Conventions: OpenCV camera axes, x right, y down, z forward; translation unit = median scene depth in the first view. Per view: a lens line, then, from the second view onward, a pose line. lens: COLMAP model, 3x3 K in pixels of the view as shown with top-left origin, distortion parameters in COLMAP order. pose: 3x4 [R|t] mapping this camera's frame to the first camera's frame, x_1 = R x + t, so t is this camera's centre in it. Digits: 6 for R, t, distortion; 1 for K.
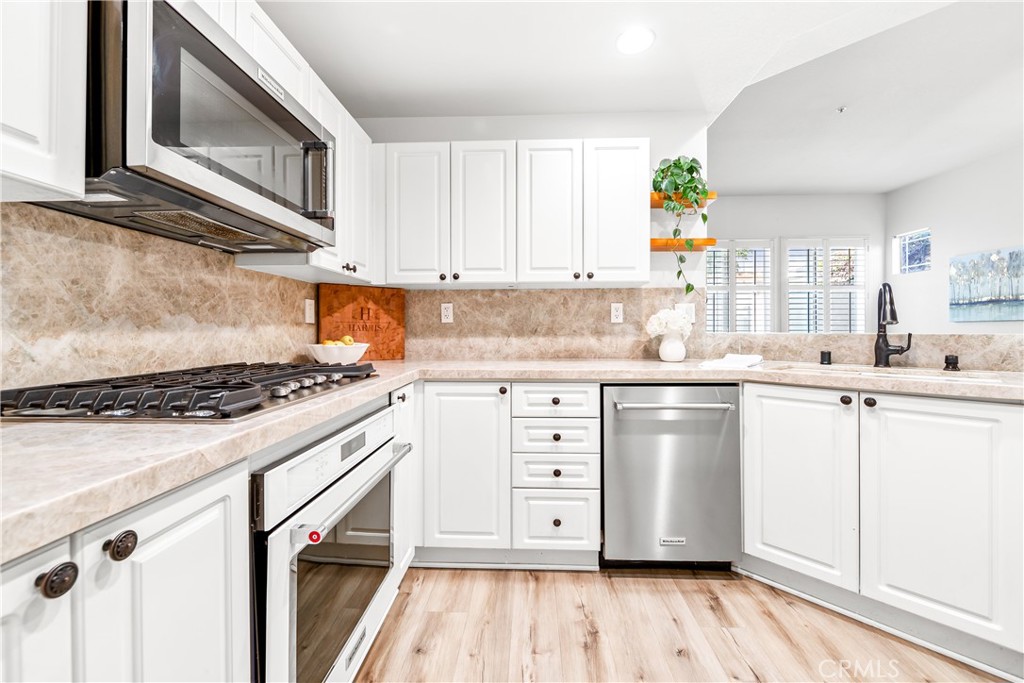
lens RADIAL K [[413.3, 0, 513.0], [0, 413.3, 329.0], [0, 0, 1]] dist [-0.000967, -0.000986]
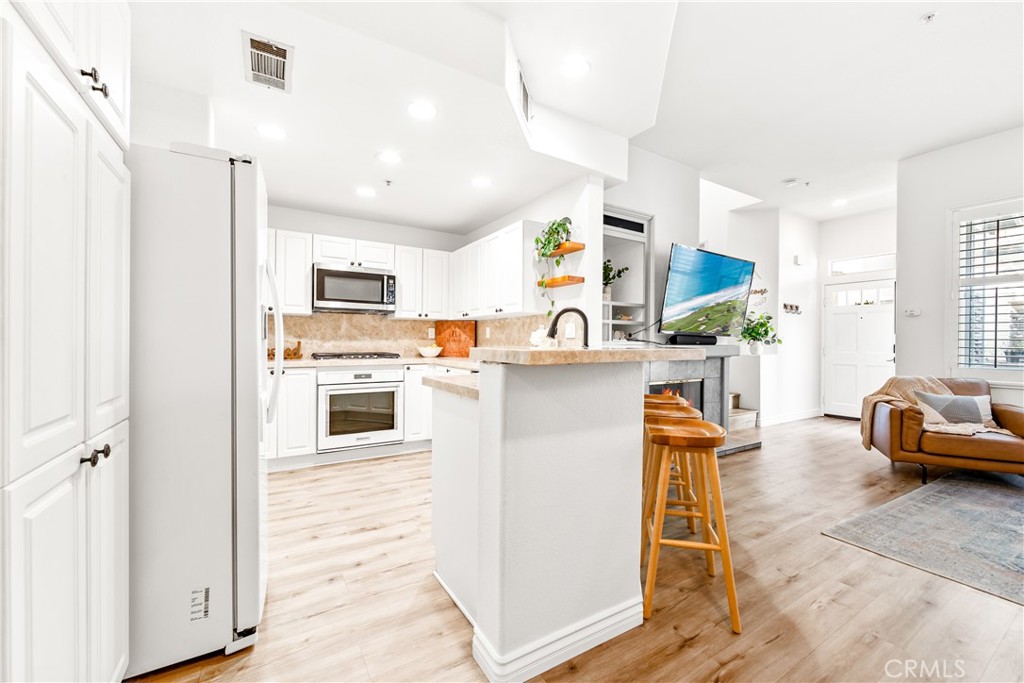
lens RADIAL K [[413.3, 0, 510.0], [0, 413.3, 342.7], [0, 0, 1]] dist [-0.000967, -0.000986]
pose [[0.546545, 0.007228, -0.837398, 1.624391], [-0.006027, 0.999971, 0.004697, -0.003594], [0.837408, 0.002480, 0.546573, 0.102334]]
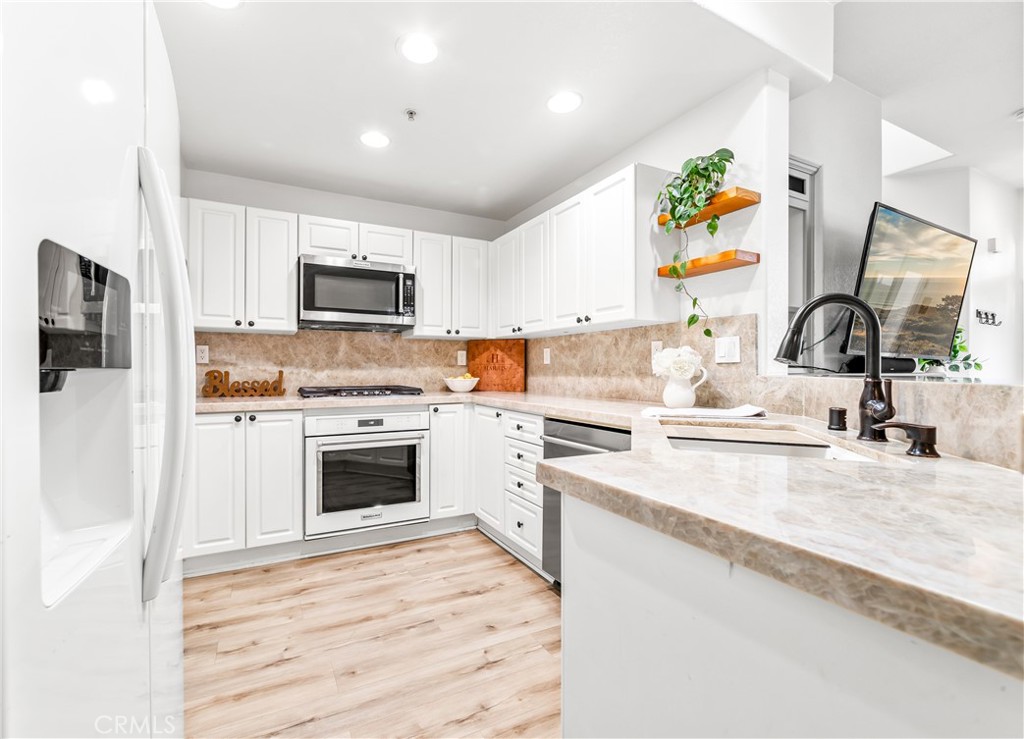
lens RADIAL K [[445.3, 0, 468.9], [0, 445.3, 368.4], [0, 0, 1]] dist [0.003532, -0.000025]
pose [[0.457896, 0.002557, -0.889002, 1.052562], [-0.000210, 0.999996, 0.002768, -0.006429], [0.889006, -0.001081, 0.457895, 0.210788]]
